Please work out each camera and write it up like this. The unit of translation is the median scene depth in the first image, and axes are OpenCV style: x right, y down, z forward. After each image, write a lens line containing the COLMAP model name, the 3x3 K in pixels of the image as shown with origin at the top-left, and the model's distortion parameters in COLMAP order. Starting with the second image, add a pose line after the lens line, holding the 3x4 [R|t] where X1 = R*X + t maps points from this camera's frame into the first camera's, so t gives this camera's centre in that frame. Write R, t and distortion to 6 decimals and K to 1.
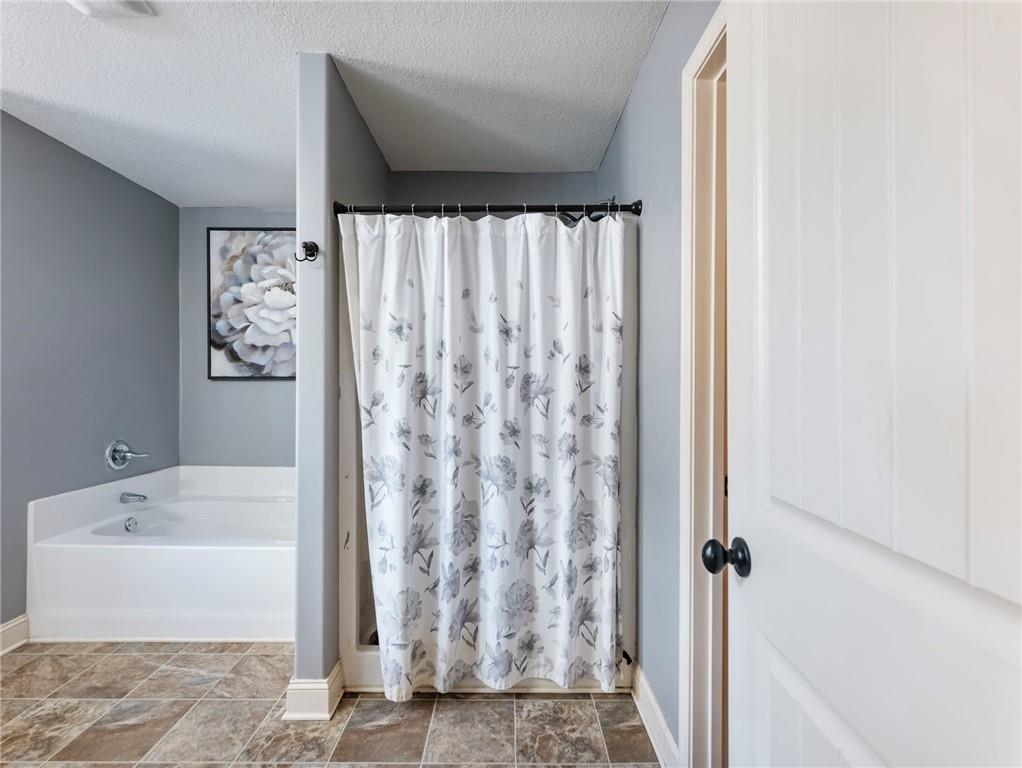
lens RADIAL K [[471.3, 0, 514.5], [0, 471.3, 387.7], [0, 0, 1]] dist [-0.000231, 0.000143]
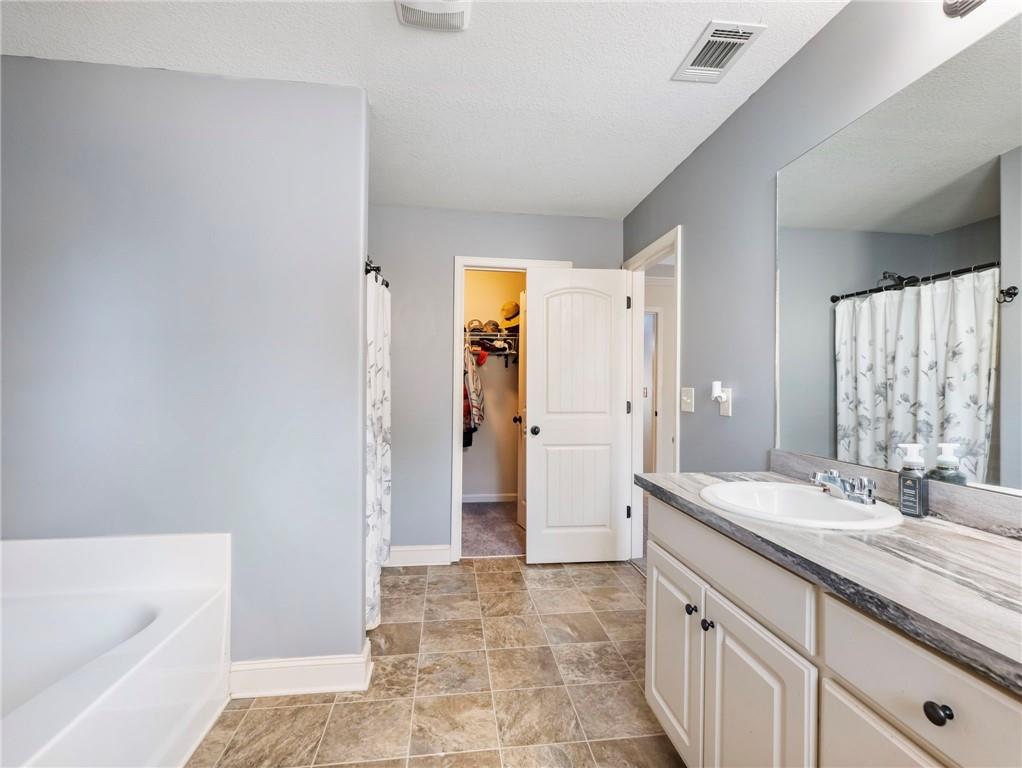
lens RADIAL K [[471.3, 0, 514.5], [0, 471.3, 387.7], [0, 0, 1]] dist [-0.000231, 0.000143]
pose [[-0.127010, -0.013429, 0.991811, -1.736407], [-0.003228, 0.999909, 0.013125, -0.018832], [-0.991896, -0.001534, -0.127042, 0.856314]]
